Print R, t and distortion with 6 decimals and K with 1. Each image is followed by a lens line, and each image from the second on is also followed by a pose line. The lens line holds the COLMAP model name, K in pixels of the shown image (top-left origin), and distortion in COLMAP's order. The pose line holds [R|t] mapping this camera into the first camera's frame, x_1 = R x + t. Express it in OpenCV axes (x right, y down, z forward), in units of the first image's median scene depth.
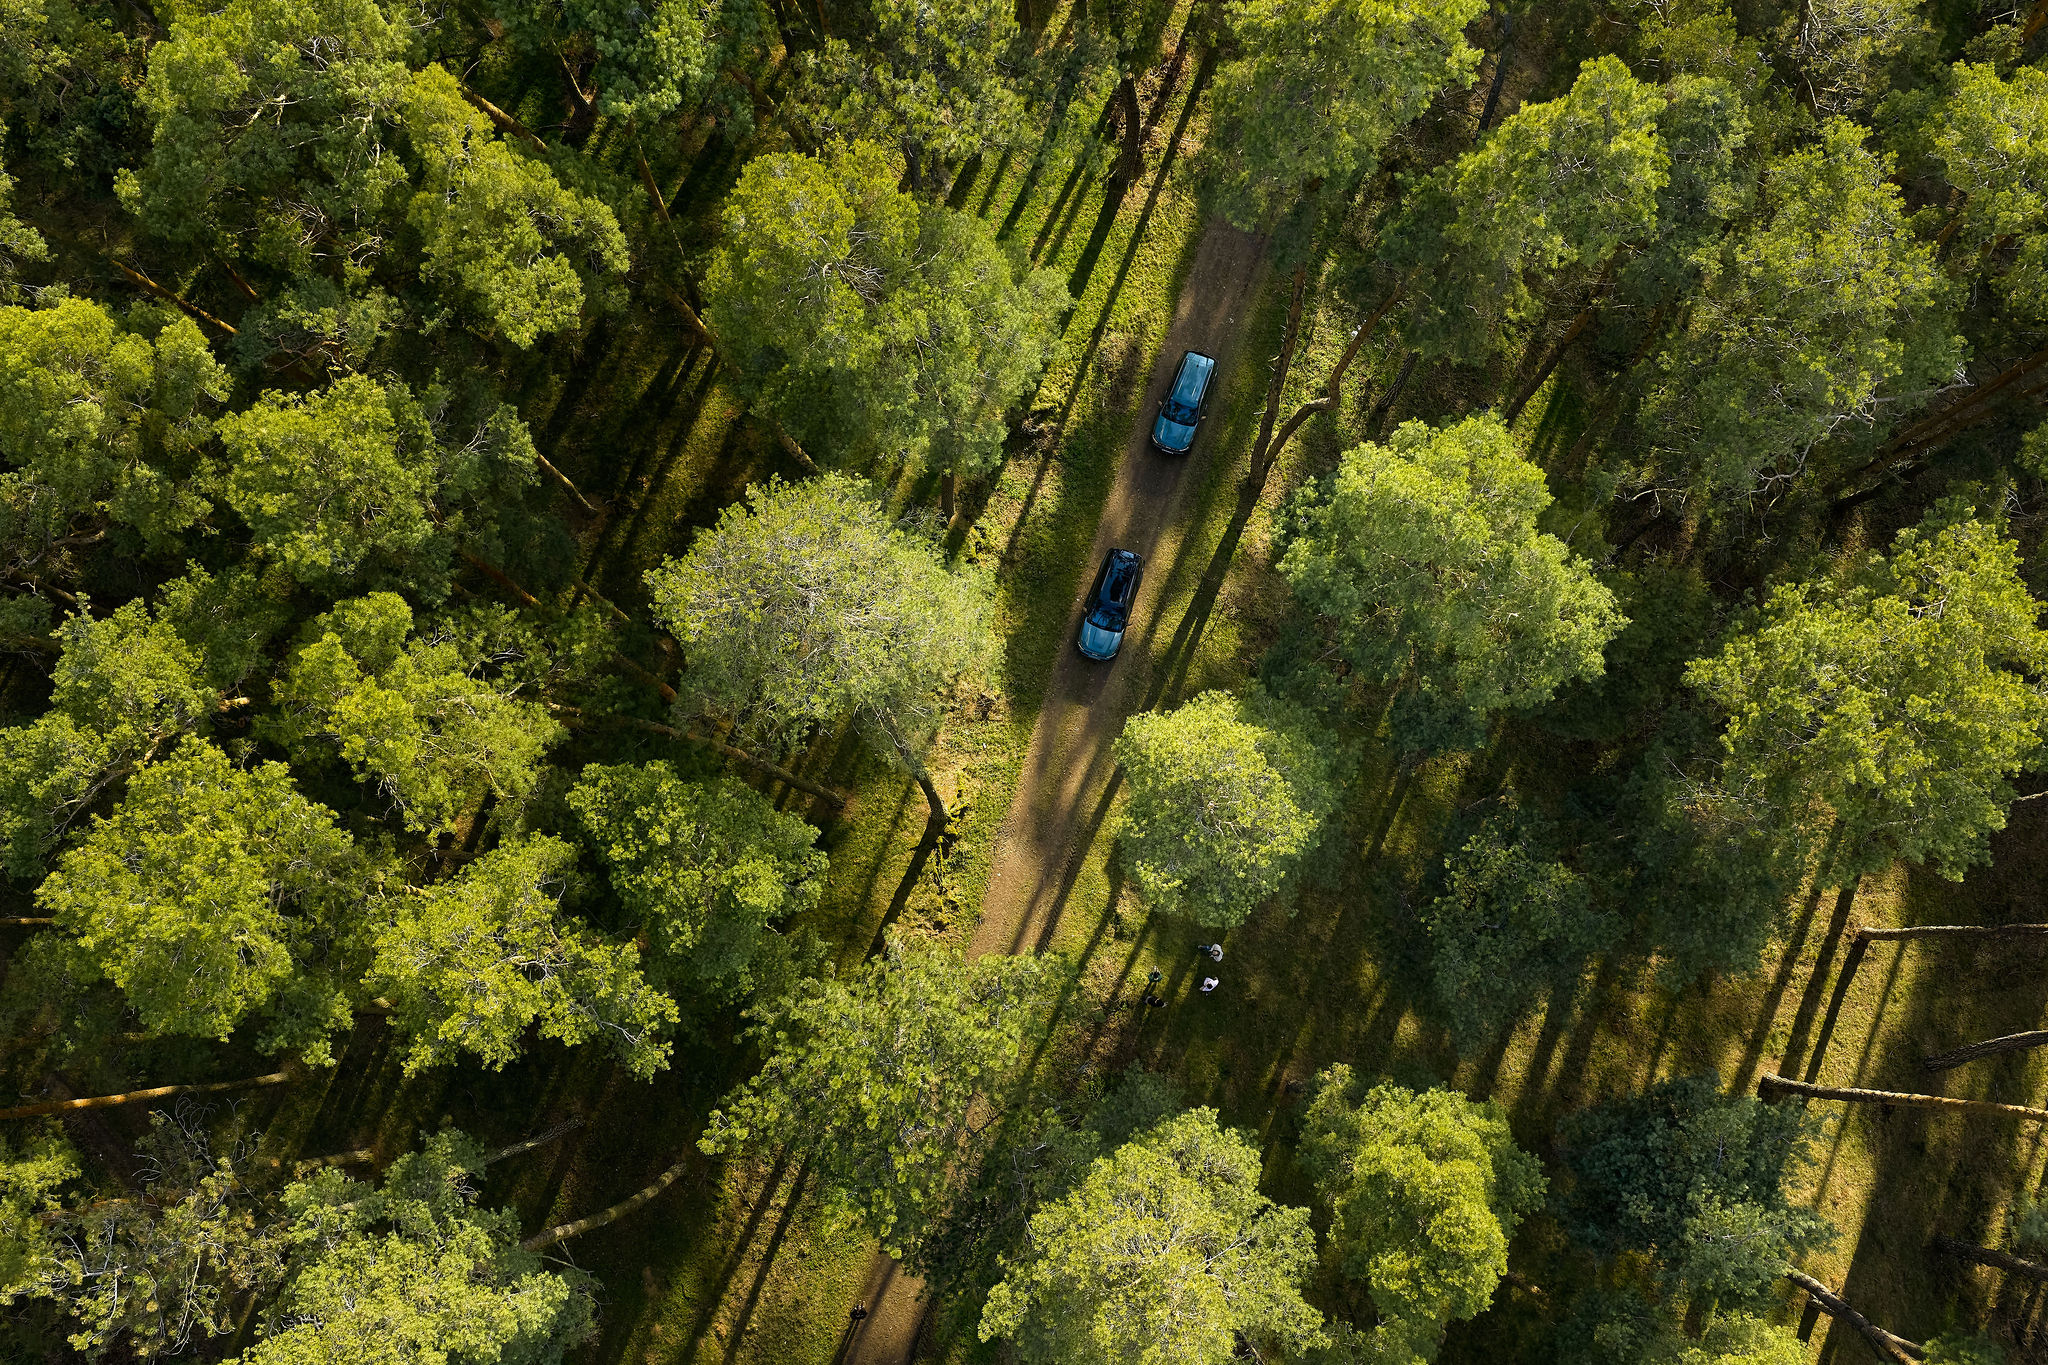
lens RADIAL K [[1691.3, 0, 1018.7], [0, 1691.3, 682.9], [0, 0, 1]] dist [0.017339, -0.020270]
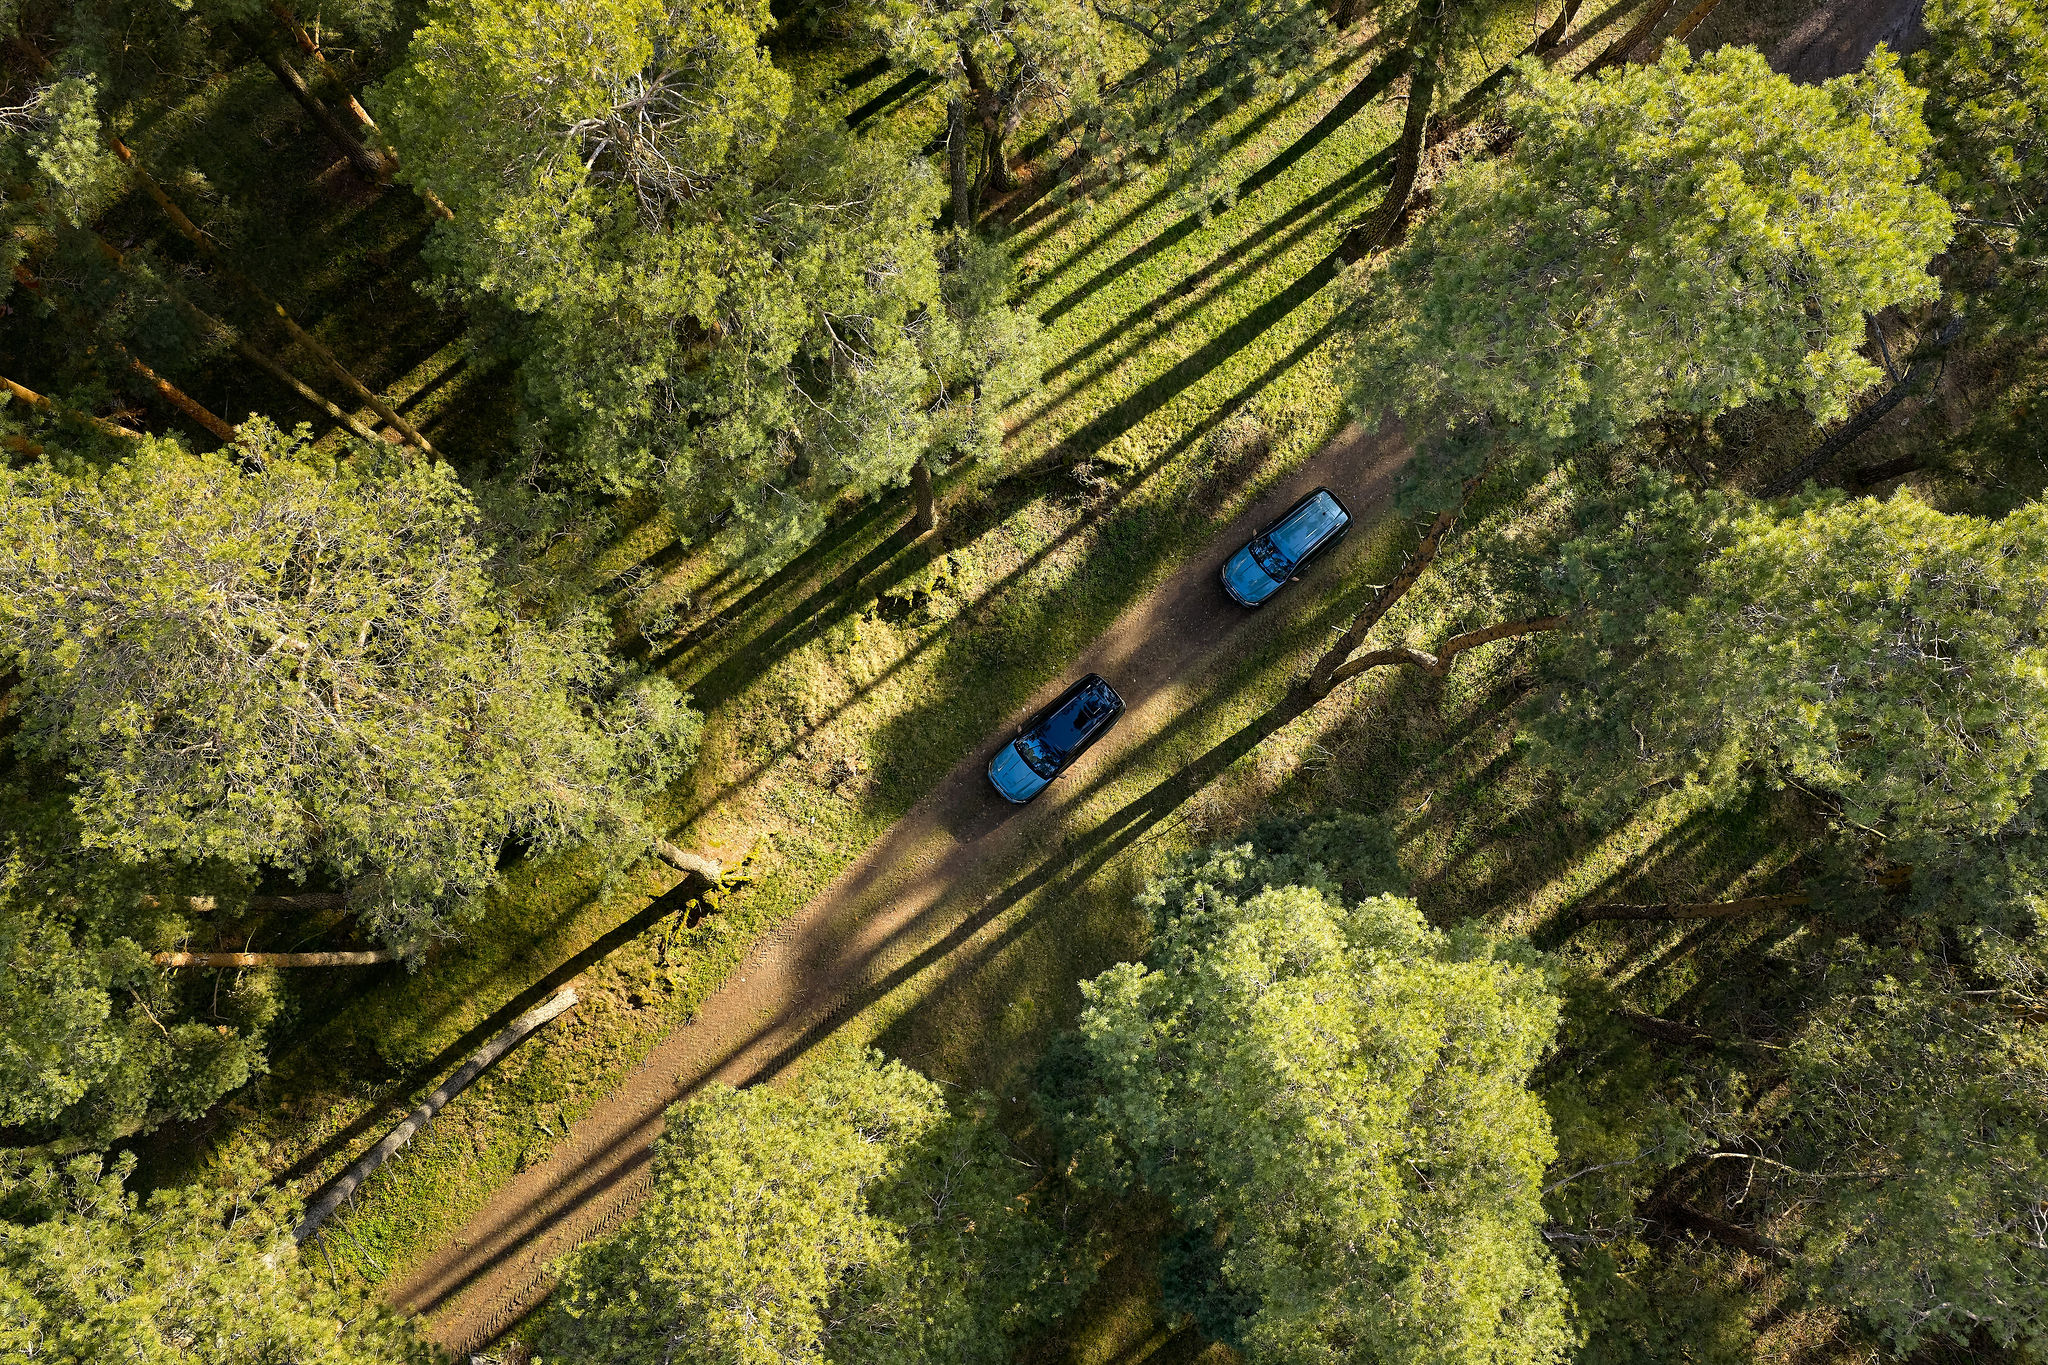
lens RADIAL K [[1691.3, 0, 1016.9], [0, 1691.3, 687.5], [0, 0, 1]] dist [0.017339, -0.020270]
pose [[0.866148, 0.496791, -0.054649, 0.111008], [-0.492963, 0.867206, 0.070289, -0.176473], [0.082311, -0.033941, 0.996029, 0.418705]]
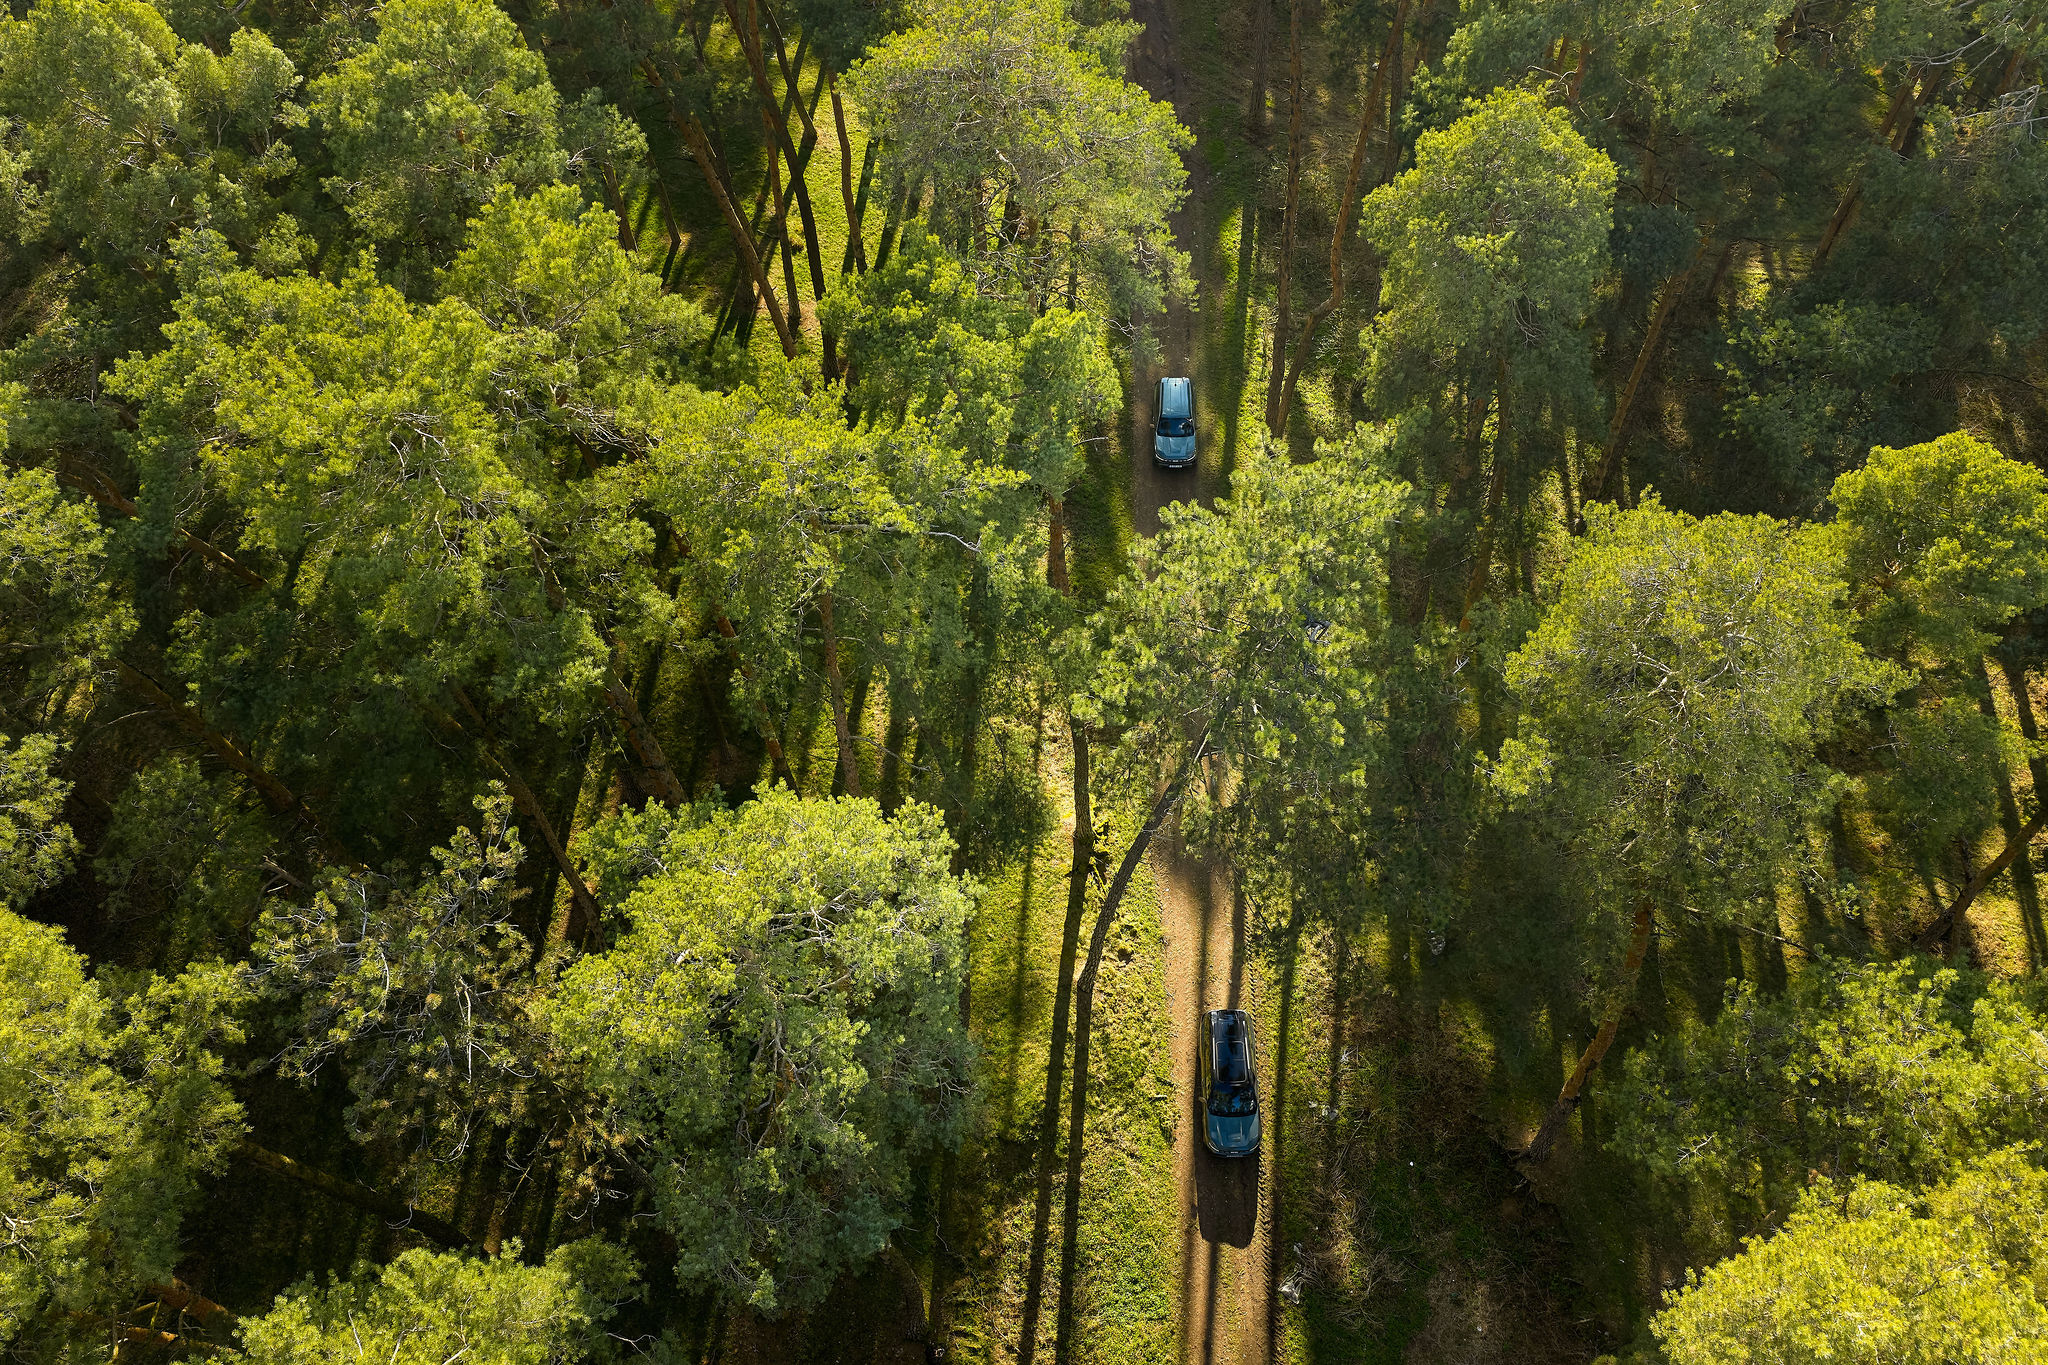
lens RADIAL K [[1691.3, 0, 1020.2], [0, 1691.3, 685.1], [0, 0, 1]] dist [0.017339, -0.020270]
pose [[0.951459, -0.262638, 0.160458, -0.307052], [0.304315, 0.880750, -0.362867, 0.492568], [-0.046021, 0.394082, 0.917922, 0.261956]]
